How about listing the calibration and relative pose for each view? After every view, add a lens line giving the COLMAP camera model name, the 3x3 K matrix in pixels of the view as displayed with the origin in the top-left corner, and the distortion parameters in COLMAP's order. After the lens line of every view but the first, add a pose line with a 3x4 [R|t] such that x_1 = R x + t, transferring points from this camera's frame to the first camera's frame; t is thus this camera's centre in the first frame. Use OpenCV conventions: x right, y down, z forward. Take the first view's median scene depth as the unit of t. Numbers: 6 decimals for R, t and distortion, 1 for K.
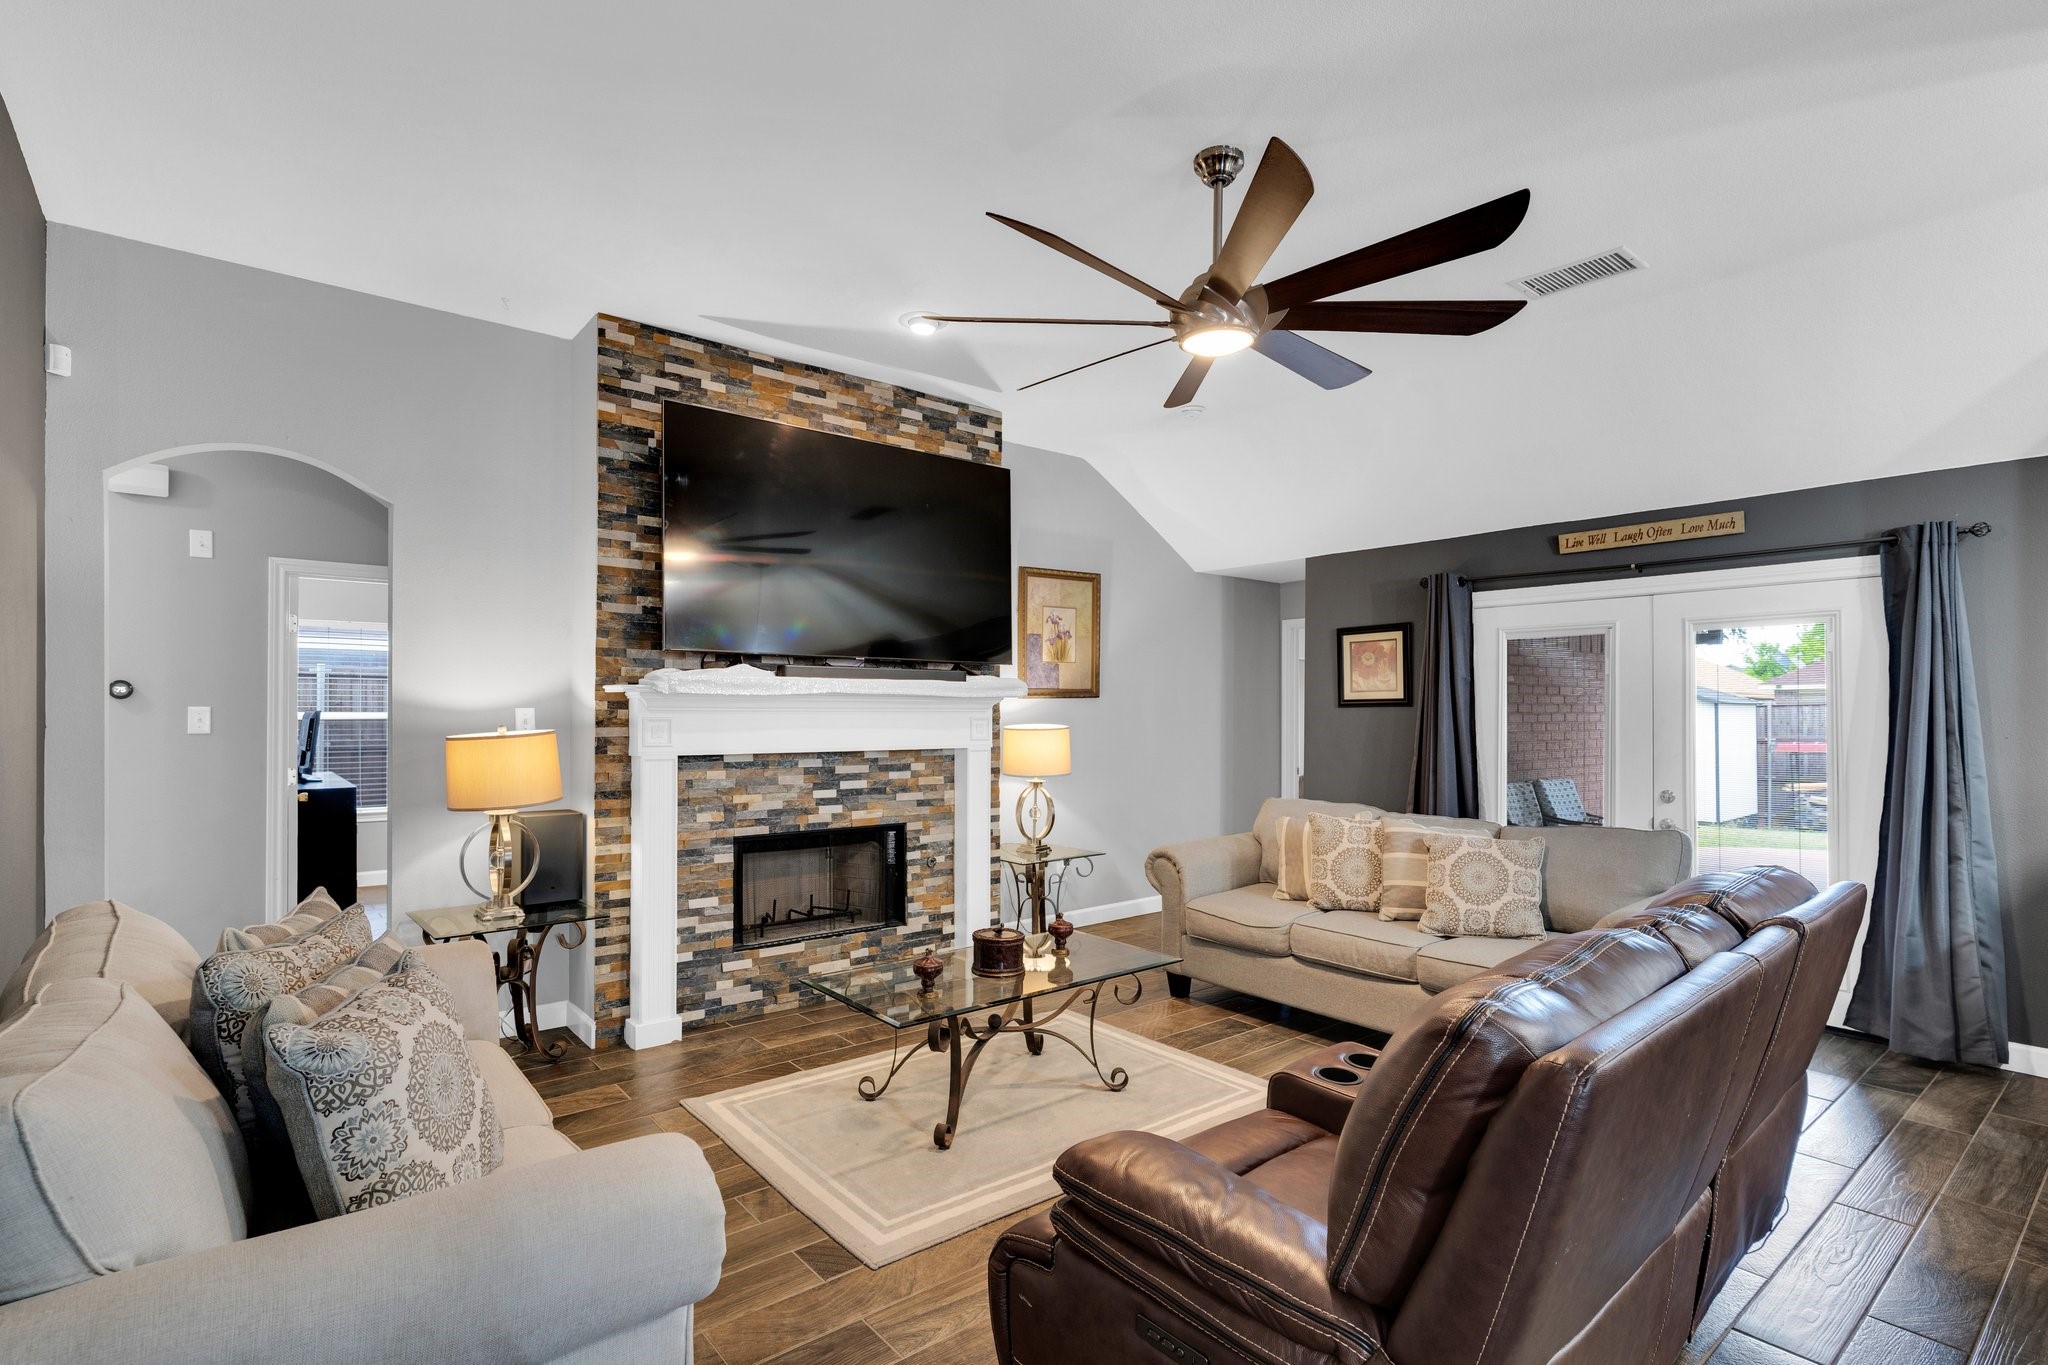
lens RADIAL K [[978.1, 0, 1022.9], [0, 978.1, 705.8], [0, 0, 1]] dist [-0.000561, 0.000150]
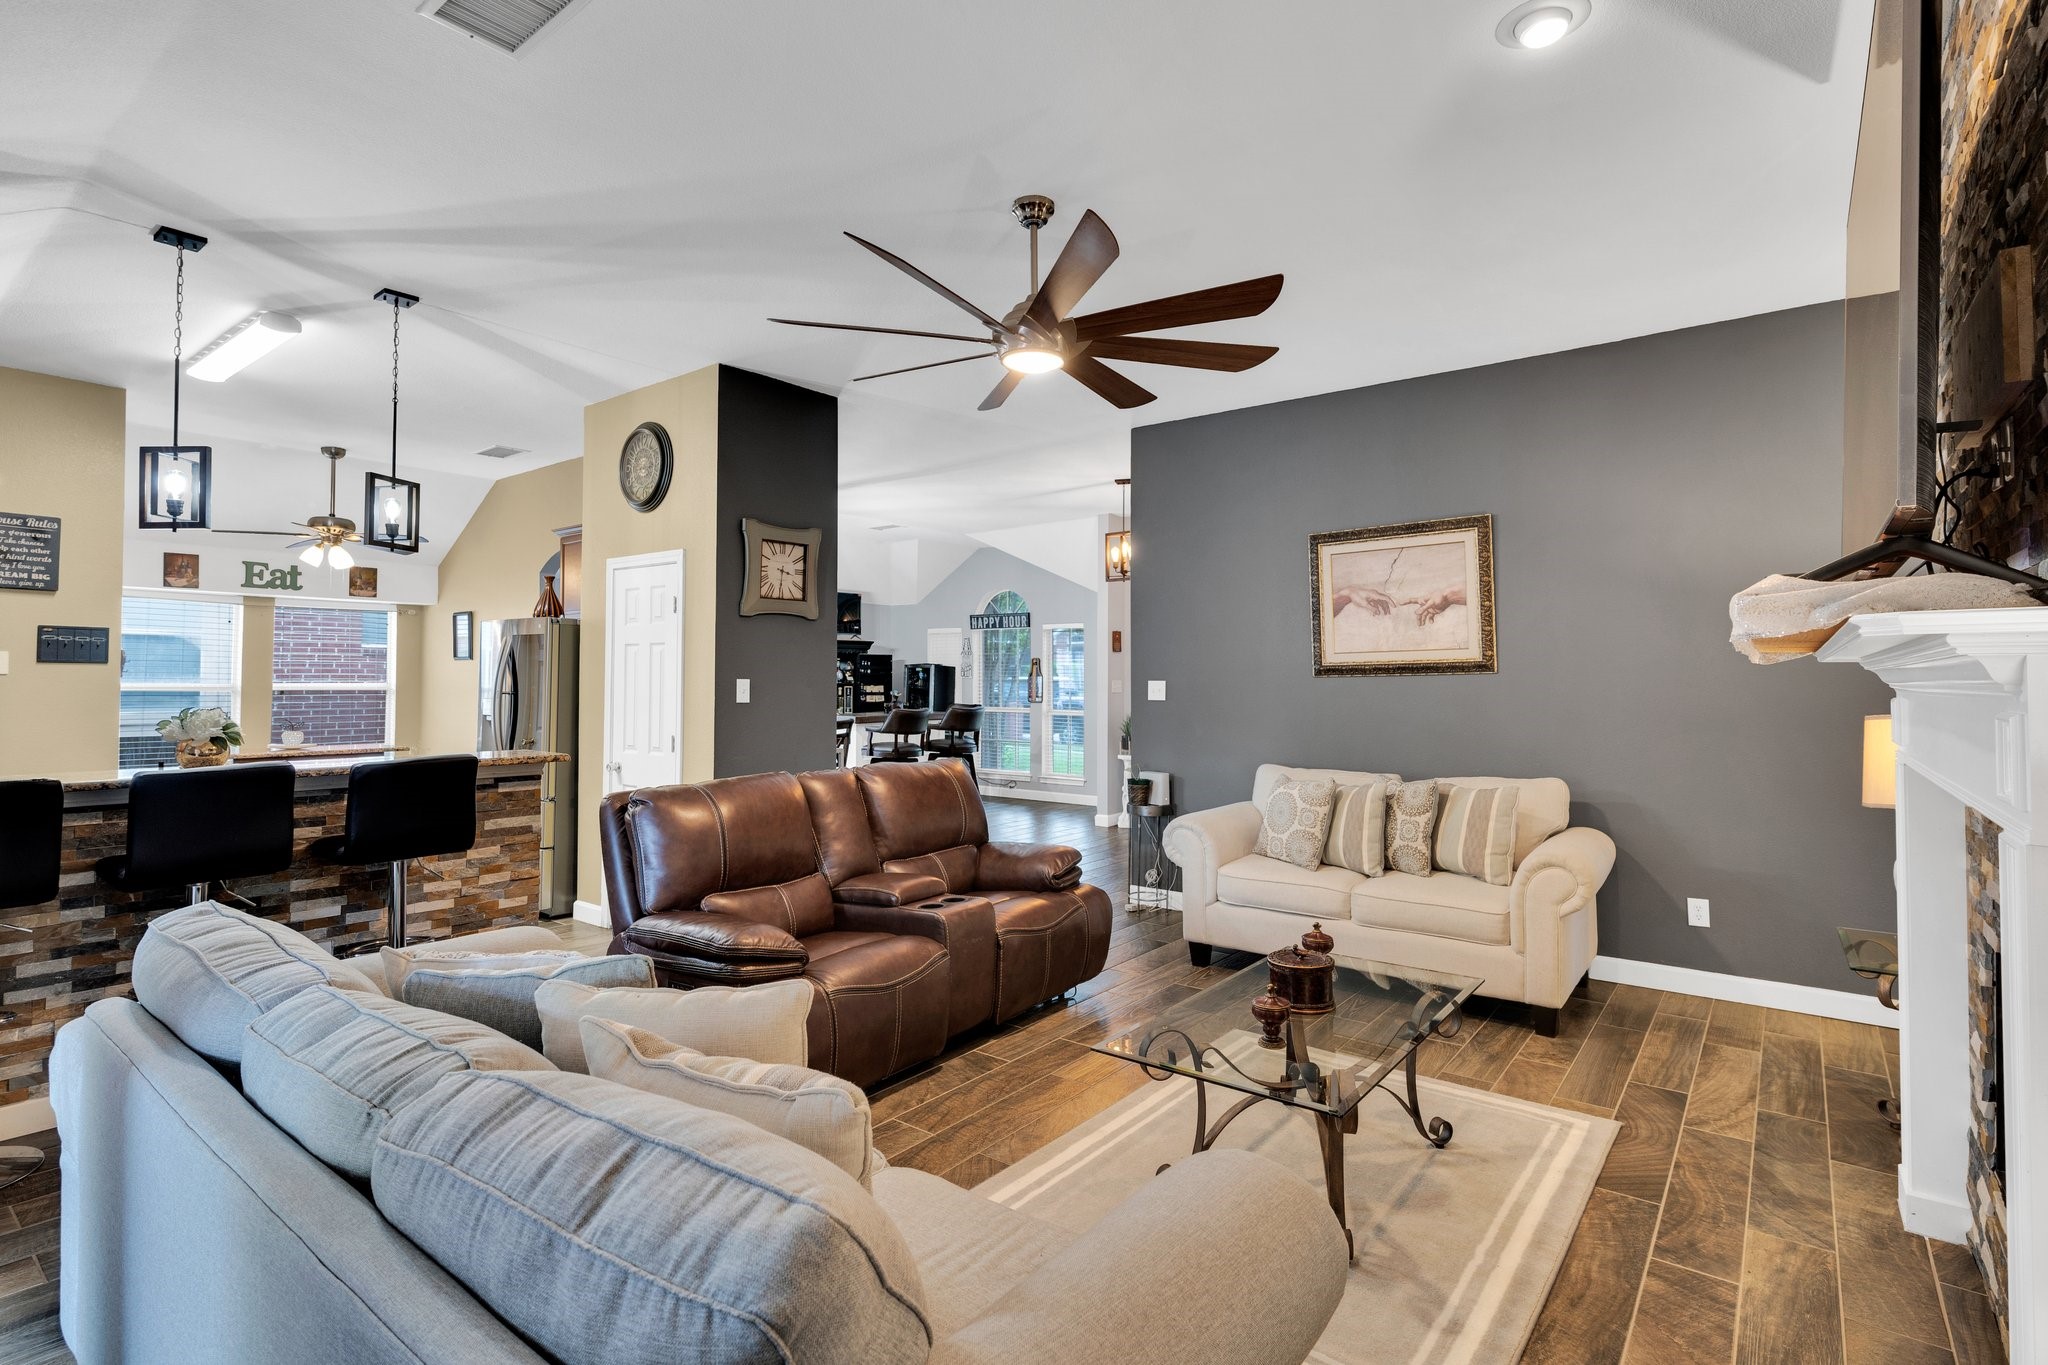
lens RADIAL K [[976.2, 0, 1024.0], [0, 976.2, 682.5], [0, 0, 1]] dist [0.002708, 0.000243]
pose [[-0.974240, -0.005714, -0.225442, 0.289280], [-0.005058, 0.999981, -0.003486, 0.004980], [0.225458, -0.002256, -0.974250, 1.308869]]
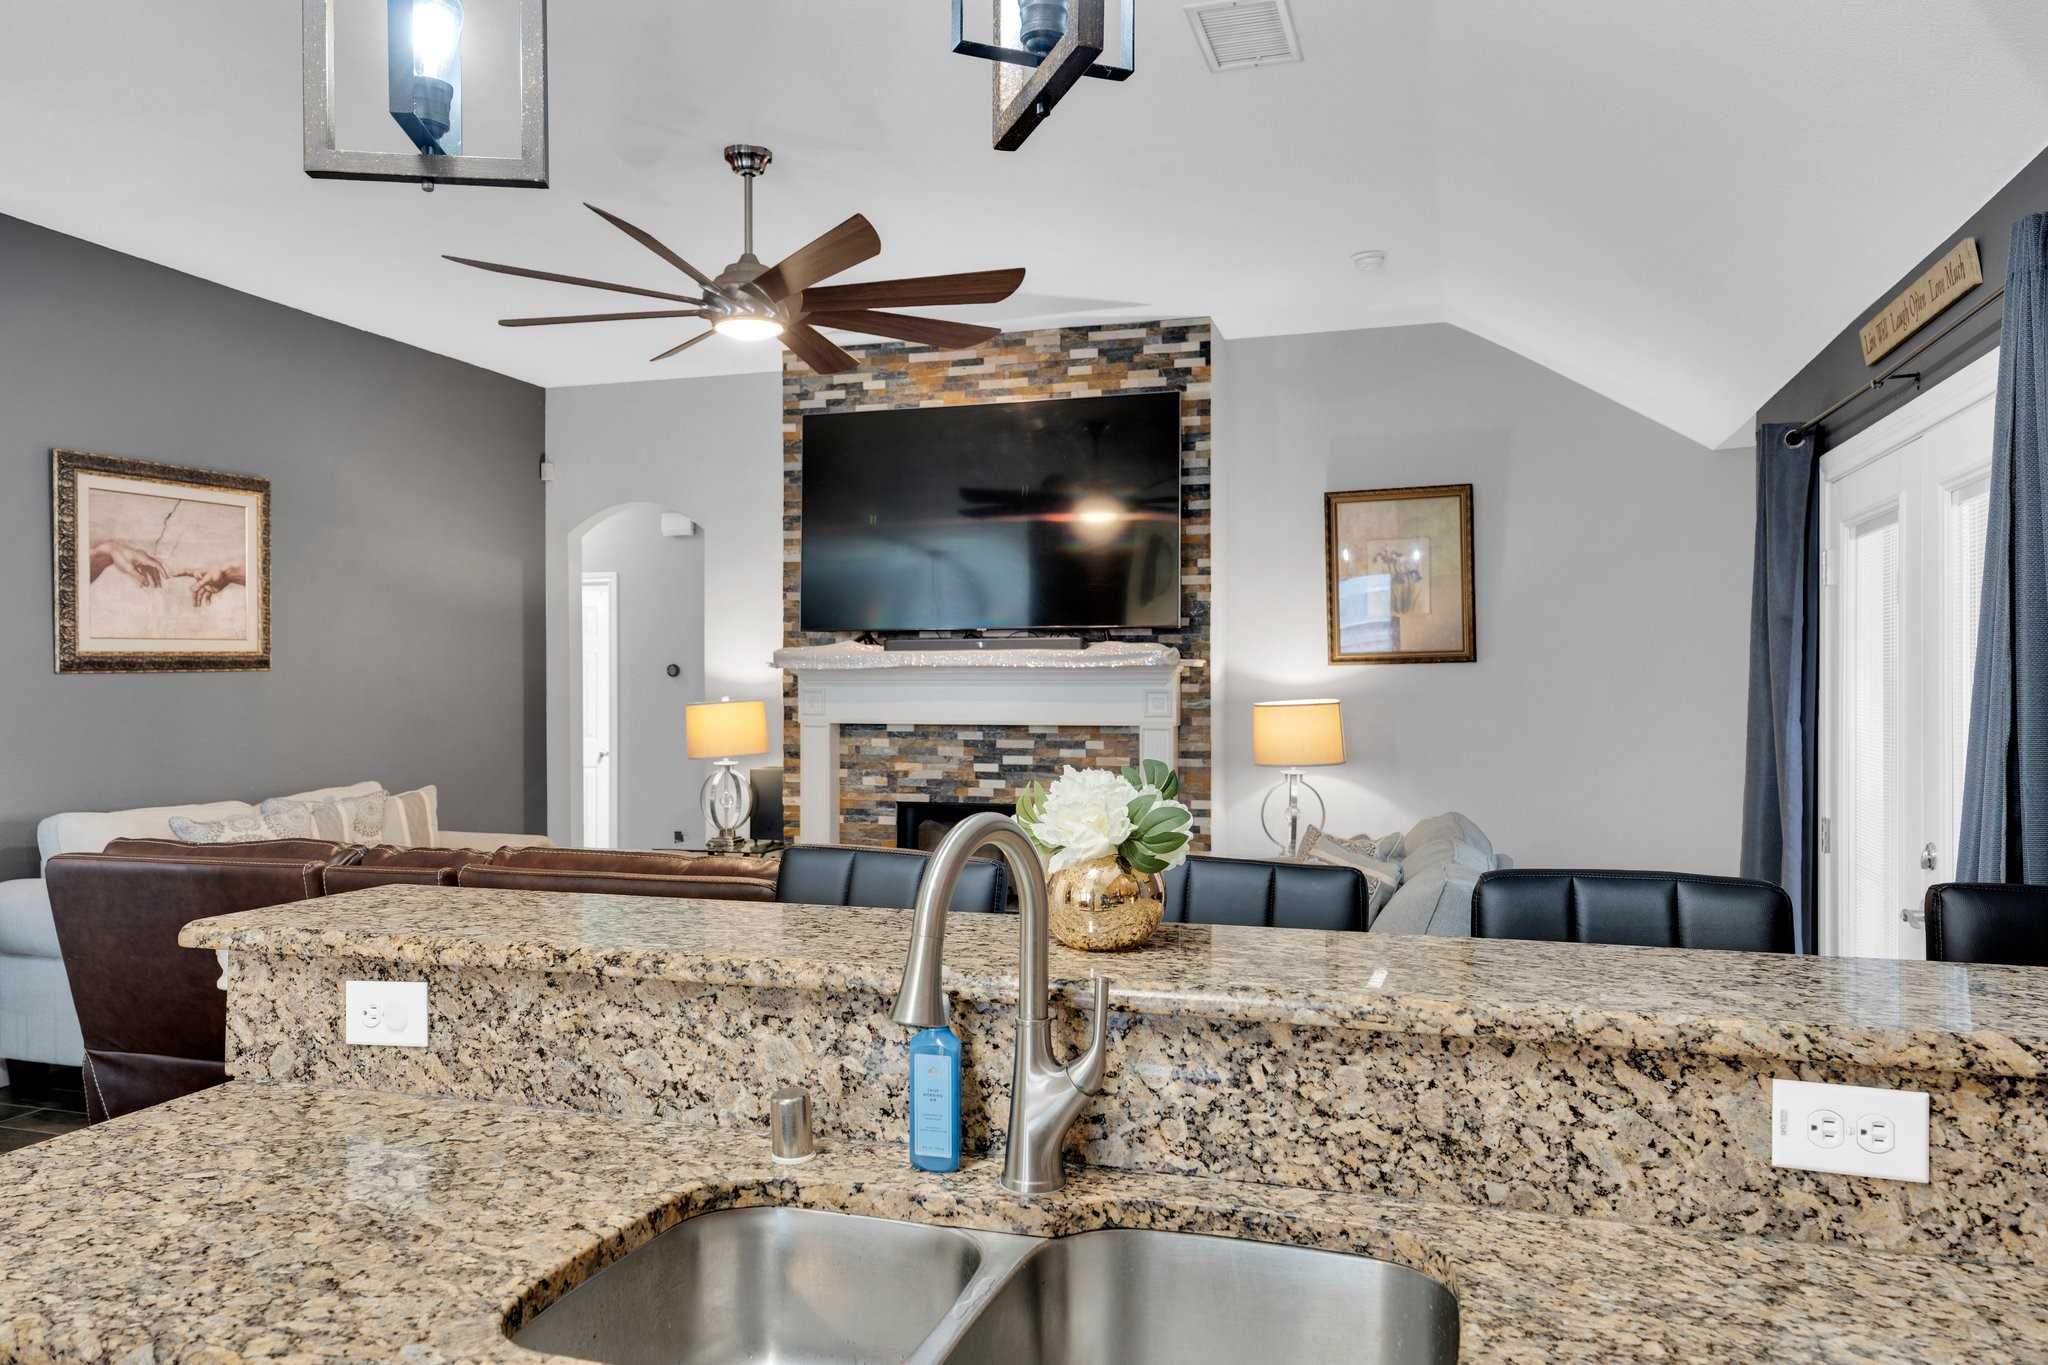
lens RADIAL K [[1395.7, 0, 1024.0], [0, 1395.7, 682.5], [0, 0, 1]] dist [-0.001493, 0.001698]
pose [[0.553389, -0.004545, -0.832911, 0.993655], [0.007366, 0.999973, -0.000562, 0.005654], [0.832891, -0.005824, 0.553407, 0.258987]]
